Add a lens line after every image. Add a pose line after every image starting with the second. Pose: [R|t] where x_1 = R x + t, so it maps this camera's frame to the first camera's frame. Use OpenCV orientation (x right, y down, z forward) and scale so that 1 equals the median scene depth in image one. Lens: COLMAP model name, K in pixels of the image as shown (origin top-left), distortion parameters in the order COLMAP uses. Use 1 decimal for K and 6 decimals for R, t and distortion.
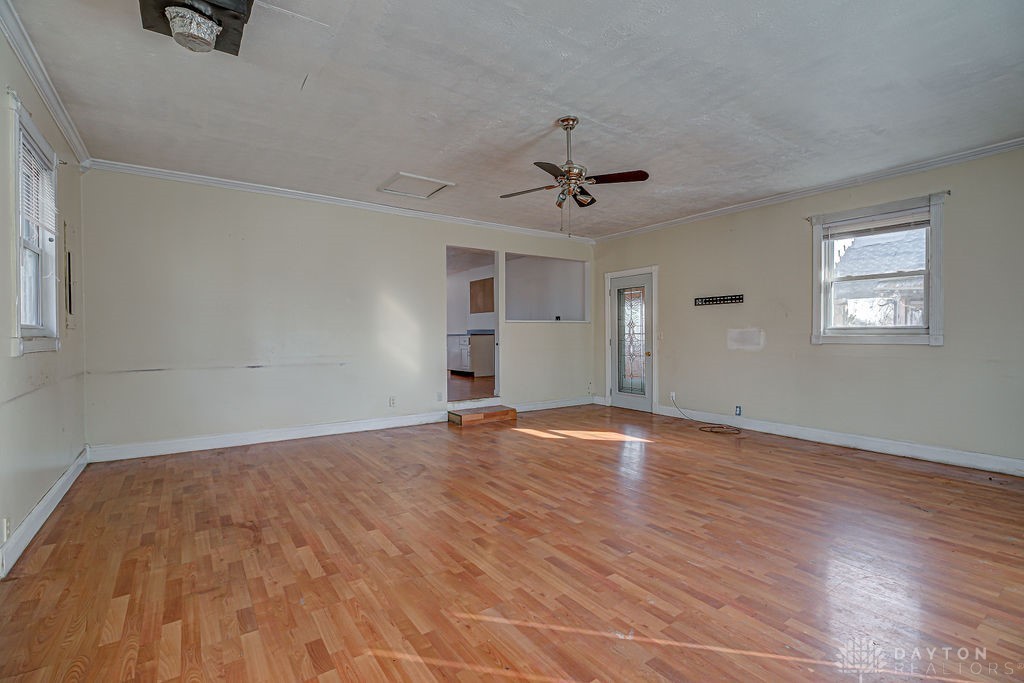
lens RADIAL K [[468.2, 0, 518.7], [0, 468.2, 338.7], [0, 0, 1]] dist [-0.012798, 0.000683]
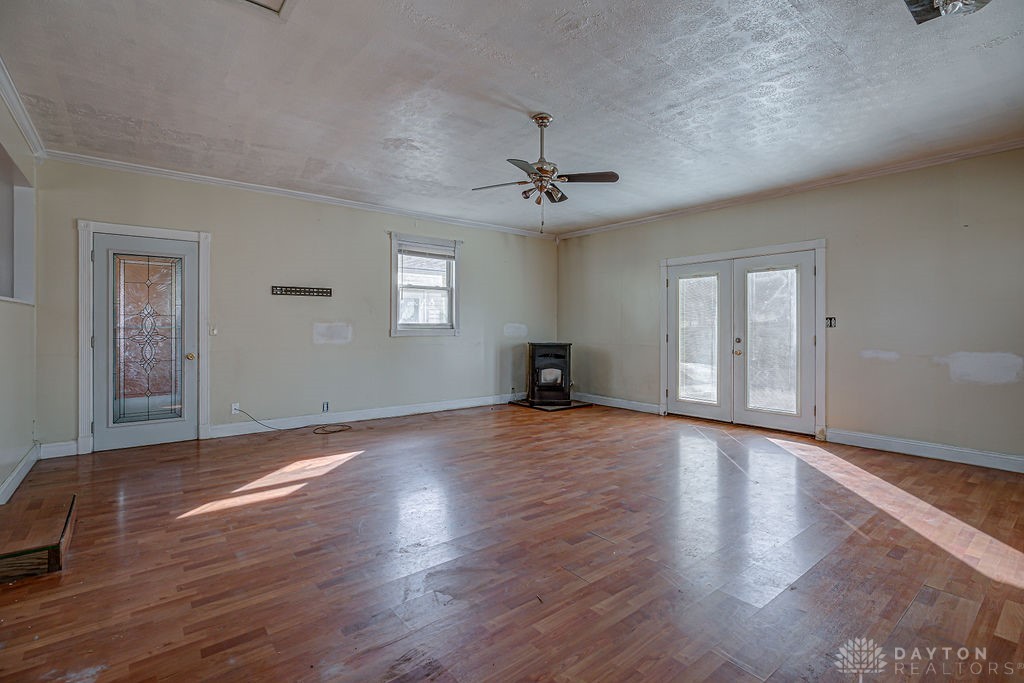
lens RADIAL K [[468.2, 0, 513.8], [0, 468.2, 328.2], [0, 0, 1]] dist [-0.012798, 0.000683]
pose [[-0.056717, 0.002102, 0.998388, -0.786560], [0.006181, 0.999979, -0.001755, -0.009255], [-0.998371, 0.006071, -0.056729, 0.990368]]
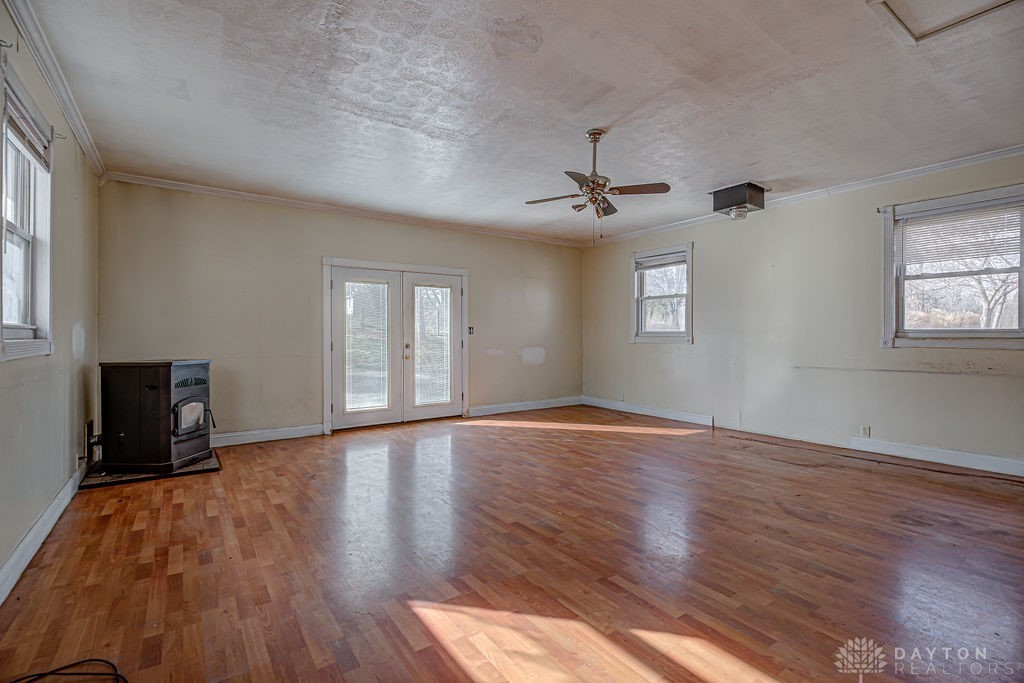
lens RADIAL K [[468.2, 0, 508.8], [0, 468.2, 338.5], [0, 0, 1]] dist [-0.012798, 0.000683]
pose [[-0.999872, 0.003205, 0.015678, 0.250204], [0.003467, 0.999855, 0.016690, -0.021337], [-0.015622, 0.016742, -0.999738, 1.813123]]
